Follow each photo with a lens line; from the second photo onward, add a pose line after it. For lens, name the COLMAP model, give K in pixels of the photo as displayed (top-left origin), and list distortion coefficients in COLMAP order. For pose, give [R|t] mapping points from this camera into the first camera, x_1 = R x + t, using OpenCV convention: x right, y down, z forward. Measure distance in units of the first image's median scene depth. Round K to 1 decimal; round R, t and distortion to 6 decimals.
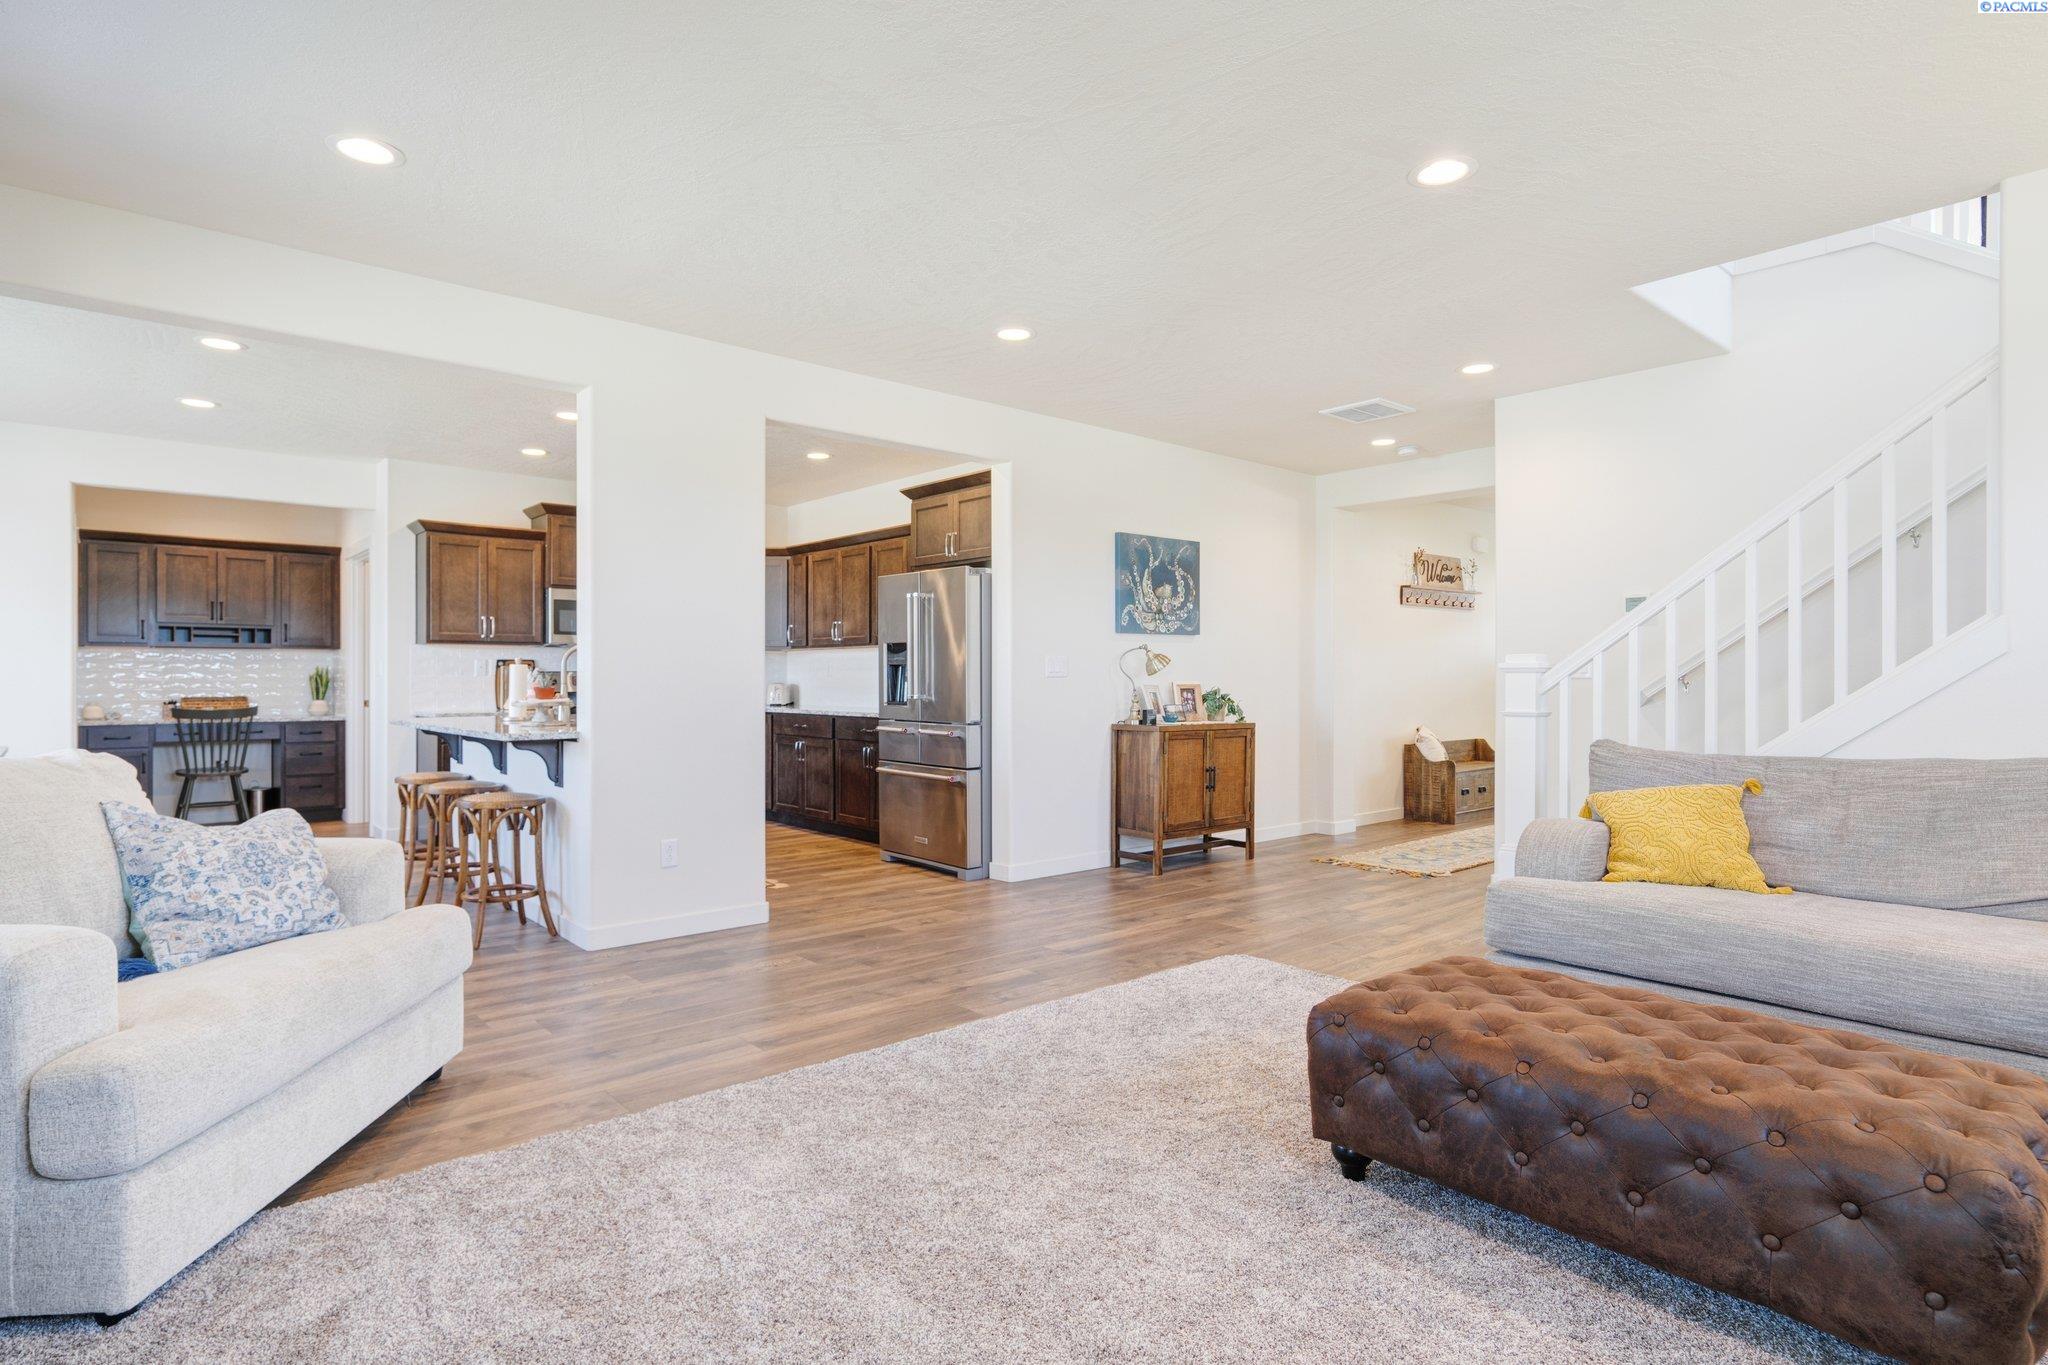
lens RADIAL K [[1060.7, 0, 1013.9], [0, 1060.7, 679.2], [0, 0, 1]] dist [-0.001669, 0.008563]
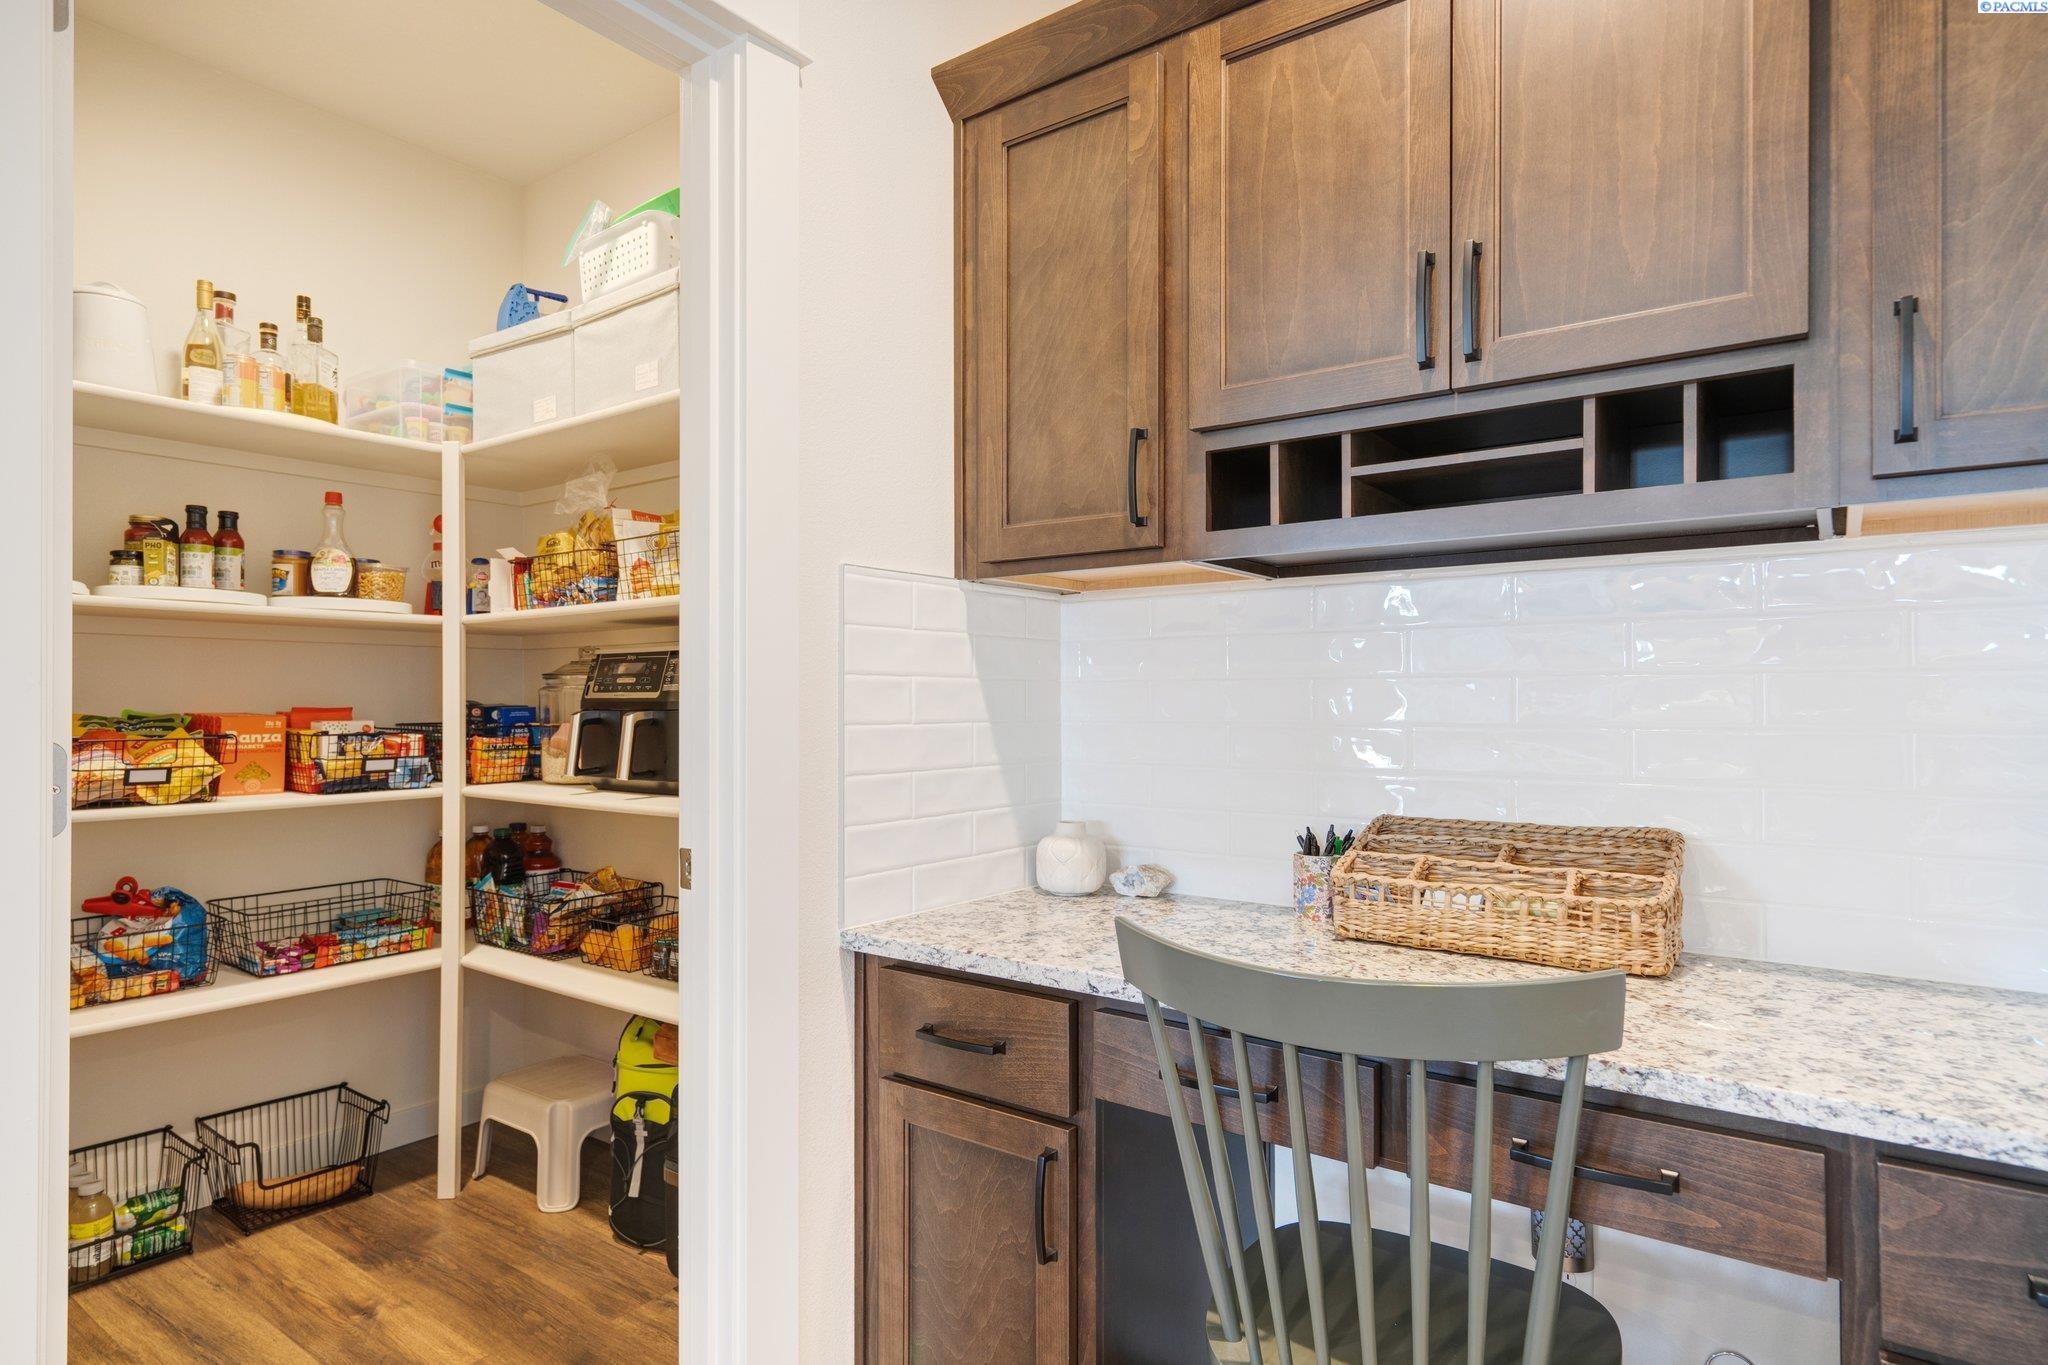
lens RADIAL K [[1135.0, 0, 1009.8], [0, 1135.0, 688.3], [0, 0, 1]] dist [-0.000467, 0.002793]
pose [[0.203871, -0.009096, -0.978955, -0.648637], [0.001975, 0.999959, -0.008880, -0.006051], [0.978996, -0.000123, 0.203881, 0.978320]]
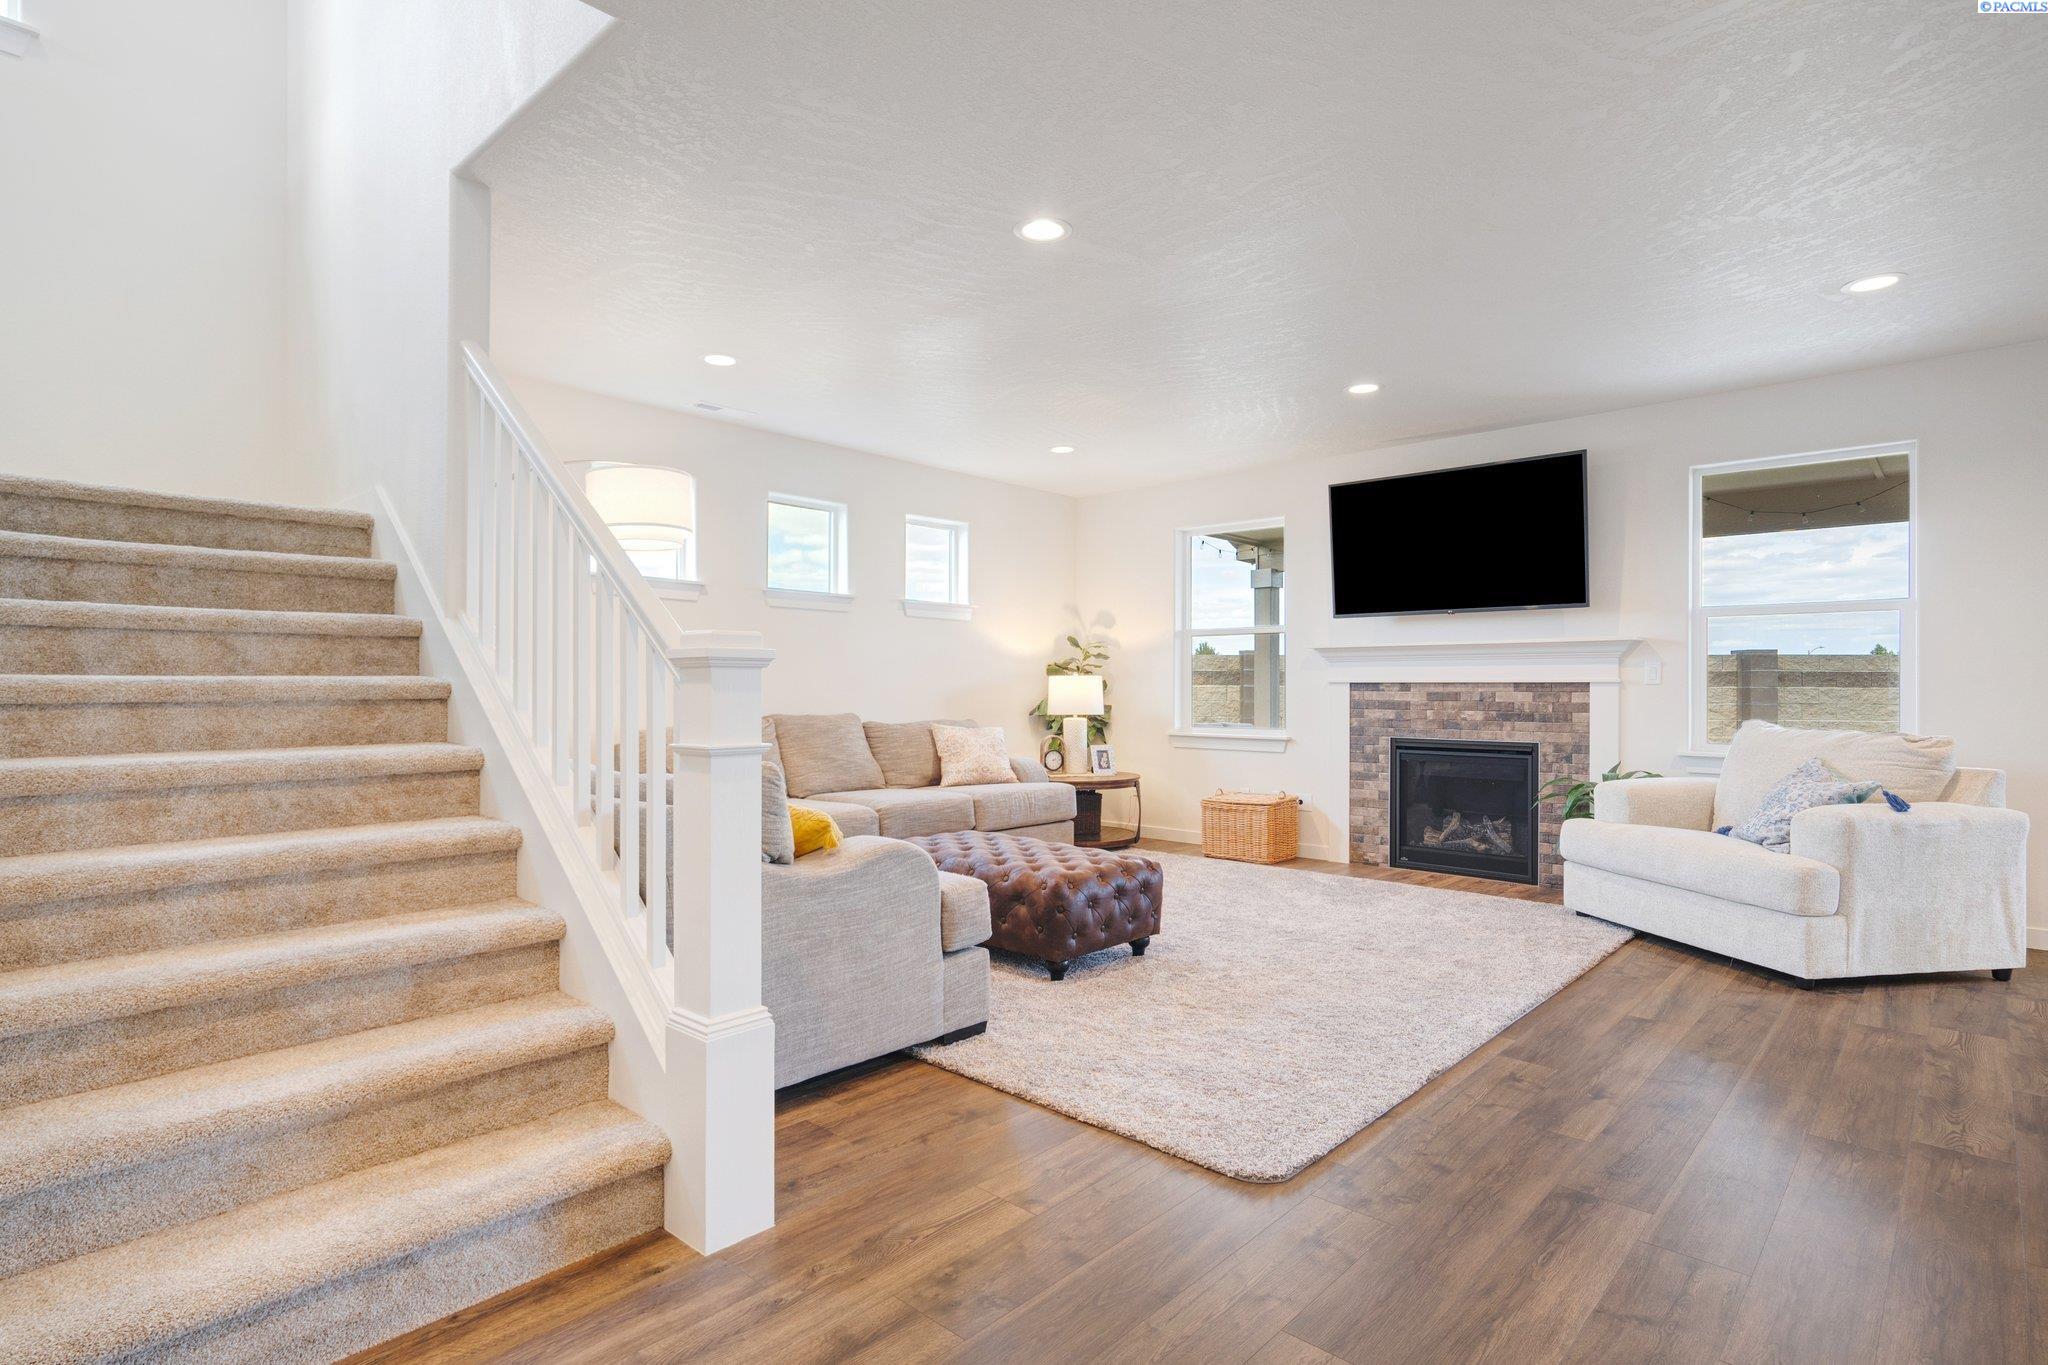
lens RADIAL K [[1060.7, 0, 1012.5], [0, 1060.7, 679.4], [0, 0, 1]] dist [-0.001669, 0.008563]
pose [[-0.994054, -0.006417, -0.108703, 0.233384], [-0.005329, 0.999933, -0.010304, 0.002926], [0.108762, -0.009663, -0.994021, 0.886364]]
